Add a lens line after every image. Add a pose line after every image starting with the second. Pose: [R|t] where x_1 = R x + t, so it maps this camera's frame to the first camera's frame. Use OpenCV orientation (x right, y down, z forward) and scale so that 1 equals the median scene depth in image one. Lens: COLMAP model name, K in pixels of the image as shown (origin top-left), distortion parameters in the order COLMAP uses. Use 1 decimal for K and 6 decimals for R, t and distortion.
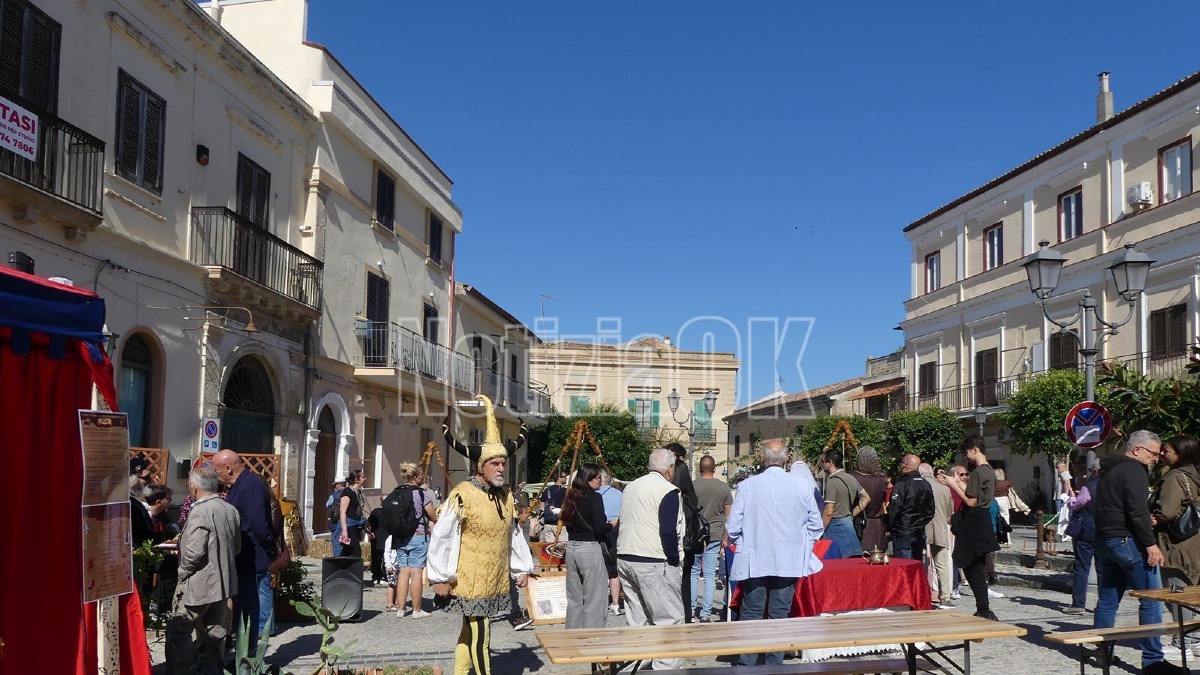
lens RADIAL K [[894.8, 0, 591.5], [0, 894.8, 448.3], [0, 0, 1]] dist [-0.009660, 0.018908]
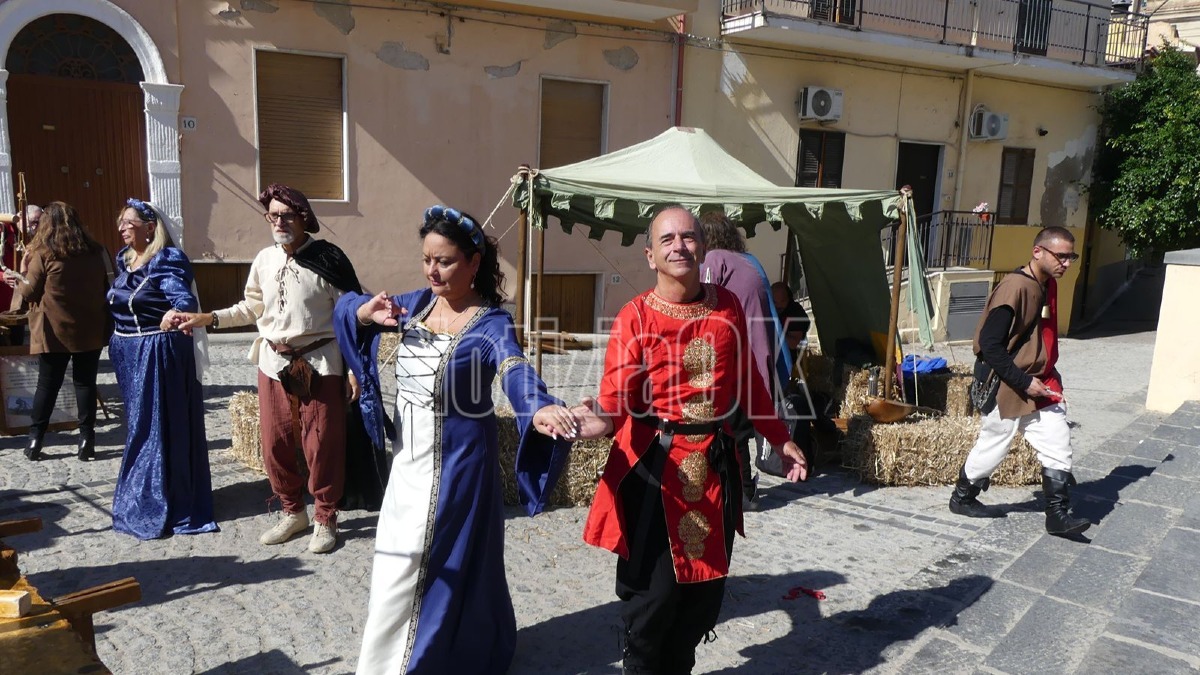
lens RADIAL K [[900.8, 0, 617.0], [0, 900.8, 359.7], [0, 0, 1]] dist [-0.029768, 0.038214]
pose [[0.637948, 0.144087, -0.756479, 0.204006], [0.010624, 0.980599, 0.195735, 0.028801], [0.770006, -0.132906, 0.624041, 0.643634]]
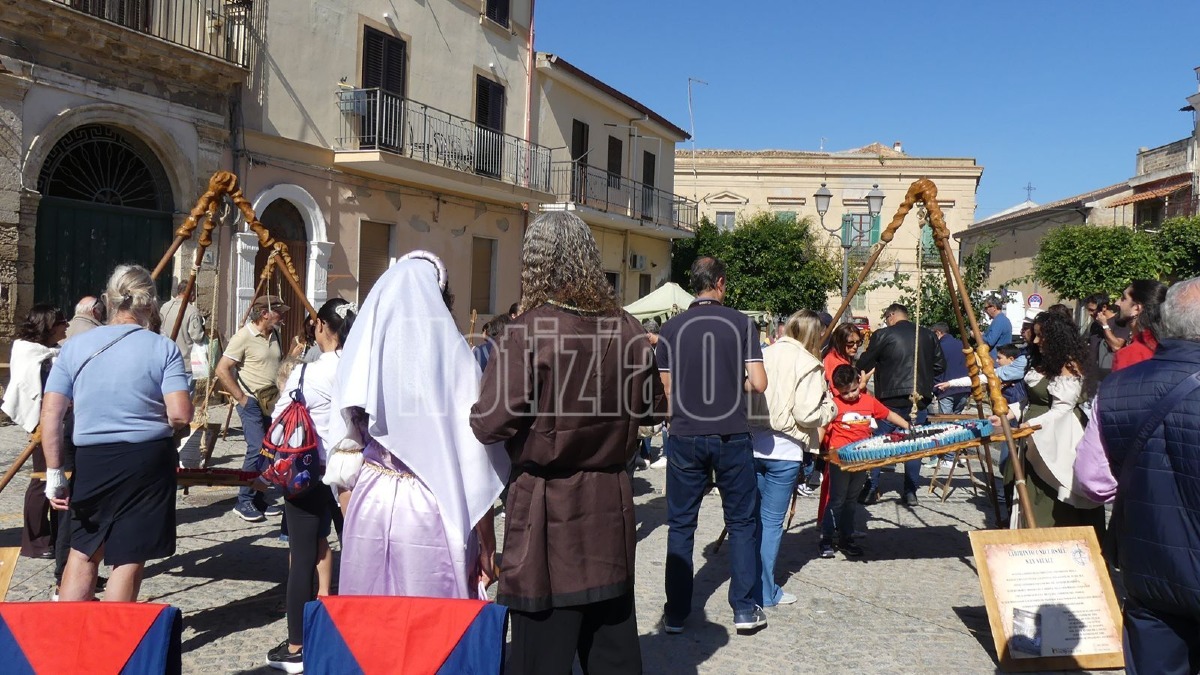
lens RADIAL K [[900.8, 0, 603.9], [0, 900.8, 319.9], [0, 0, 1]] dist [-0.029768, 0.038214]
pose [[0.966612, 0.020300, -0.255439, 0.110596], [-0.006691, 0.998517, 0.054033, 0.005810], [0.256157, -0.050520, 0.965314, 0.244132]]
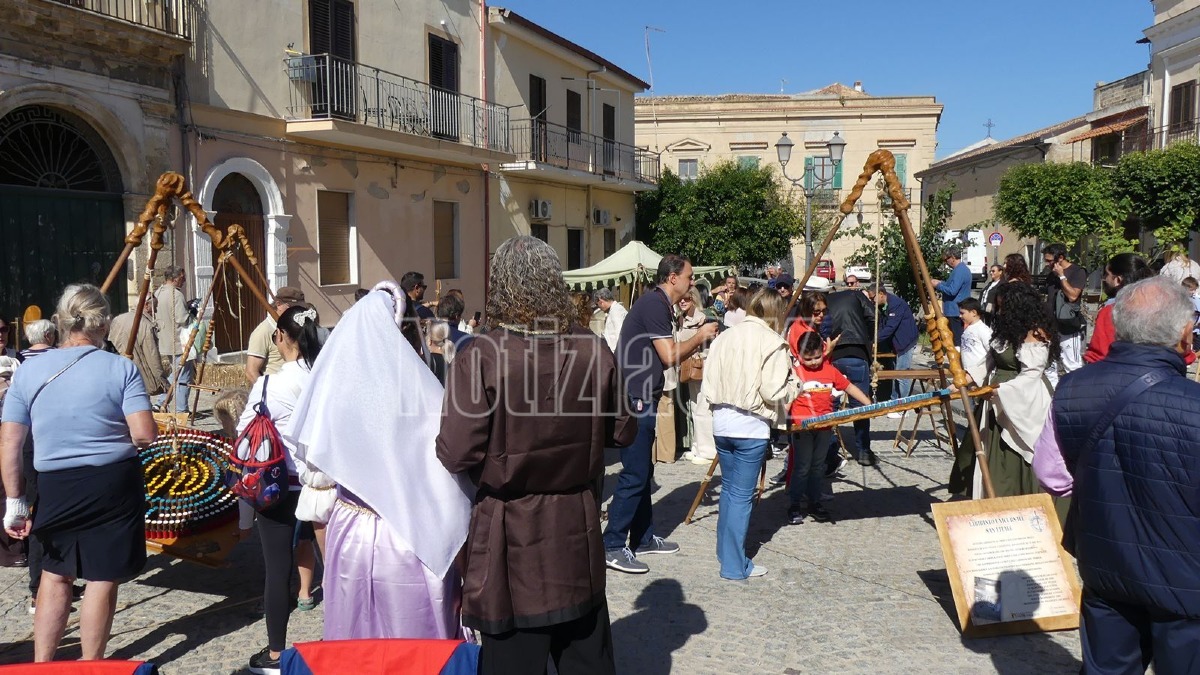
lens RADIAL K [[900.8, 0, 602.0], [0, 900.8, 333.0], [0, 0, 1]] dist [-0.029768, 0.038214]
pose [[0.974965, -0.003921, -0.222323, 0.111263], [0.032402, 0.991677, 0.124604, -0.001724], [0.219985, -0.128688, 0.966978, 0.245104]]
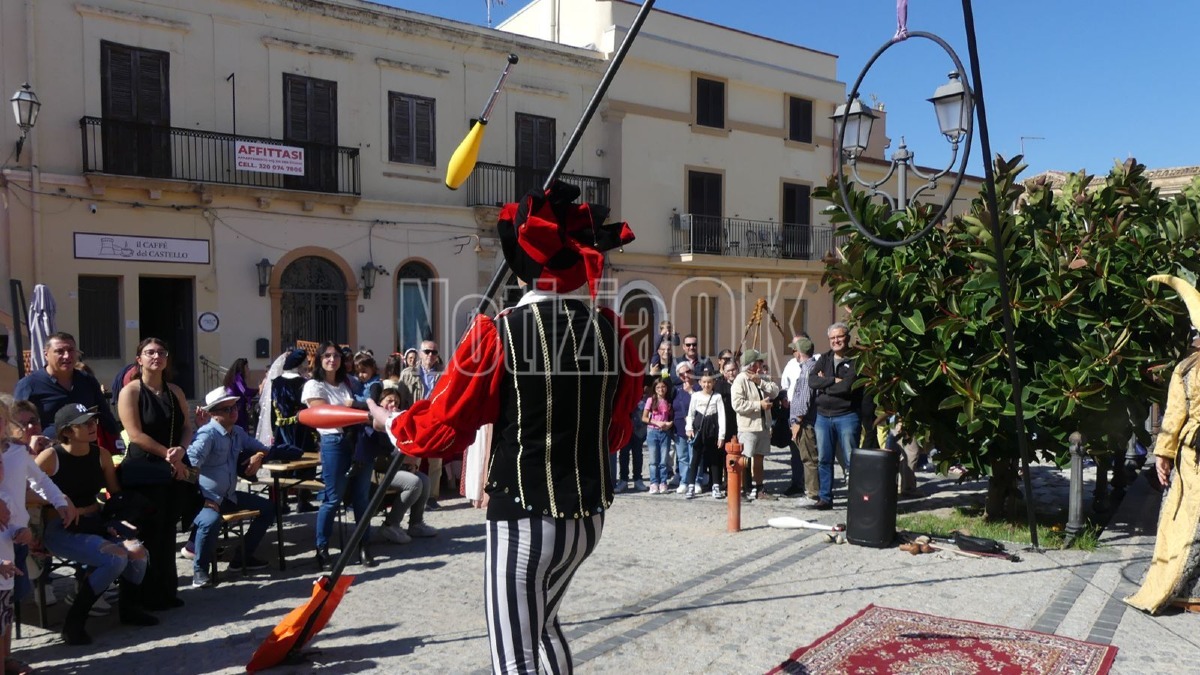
lens RADIAL K [[900.8, 0, 621.8], [0, 900.8, 370.8], [0, 0, 1]] dist [-0.029768, 0.038214]
pose [[0.710389, 0.007909, -0.703765, 0.400530], [0.045705, 0.997308, 0.057343, -0.007030], [0.702324, -0.072902, 0.708115, 0.071812]]
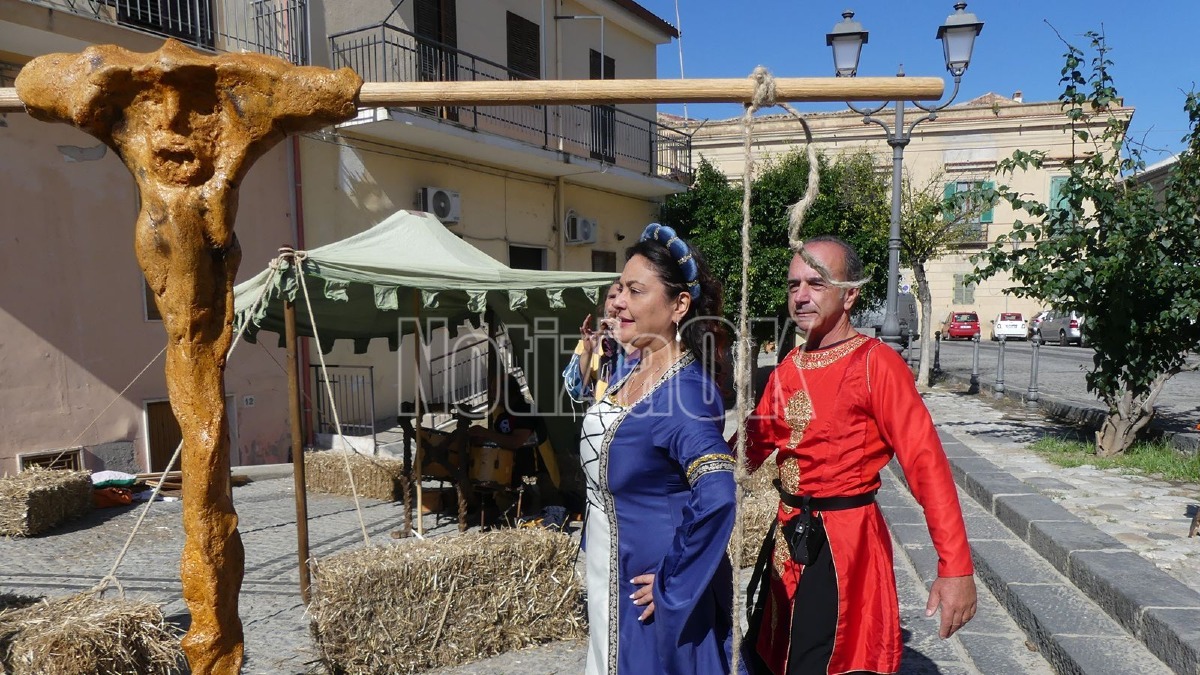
lens RADIAL K [[900.8, 0, 600.2], [0, 900.8, 438.2], [0, 0, 1]] dist [-0.029768, 0.038214]
pose [[0.930514, 0.023574, -0.365496, 0.135614], [0.040298, 0.985278, 0.166142, 0.035196], [0.364032, -0.169327, 0.915865, 0.627909]]
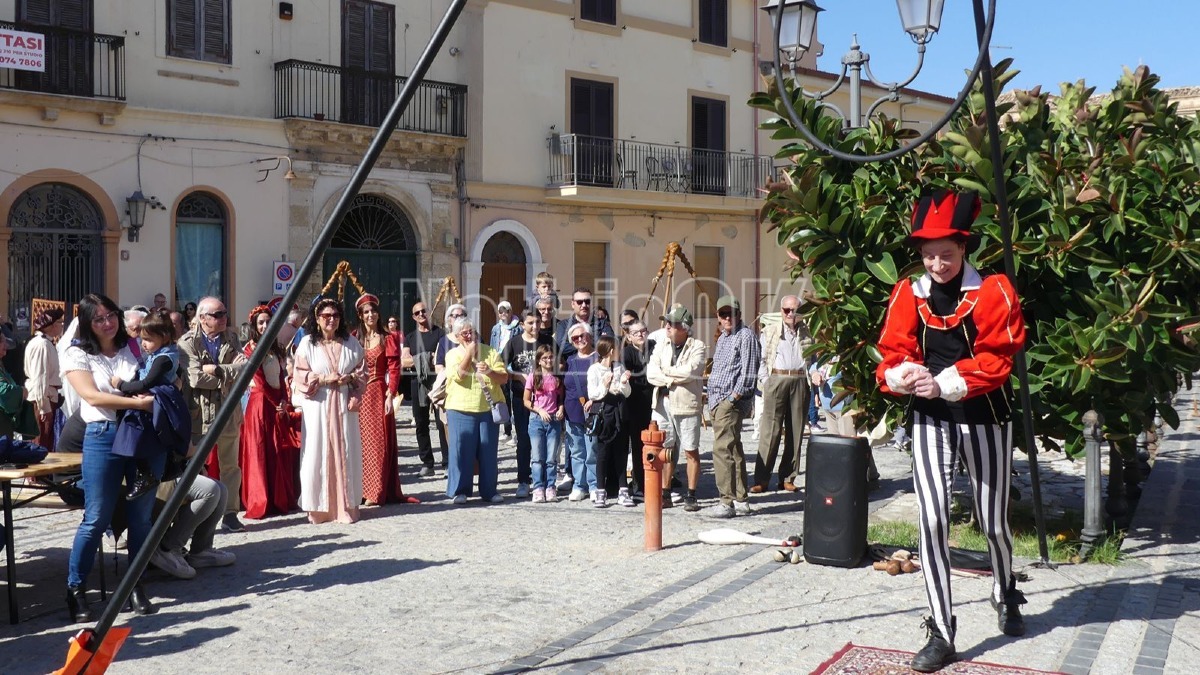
lens RADIAL K [[1176.4, 0, 609.3], [0, 1176.4, 297.5], [0, 0, 1]] dist [-0.003135, 0.000000]
pose [[0.785607, -0.019361, -0.618423, 0.389926], [0.043871, 0.998738, 0.024464, -0.004954], [0.617168, -0.046350, 0.785465, 0.073608]]
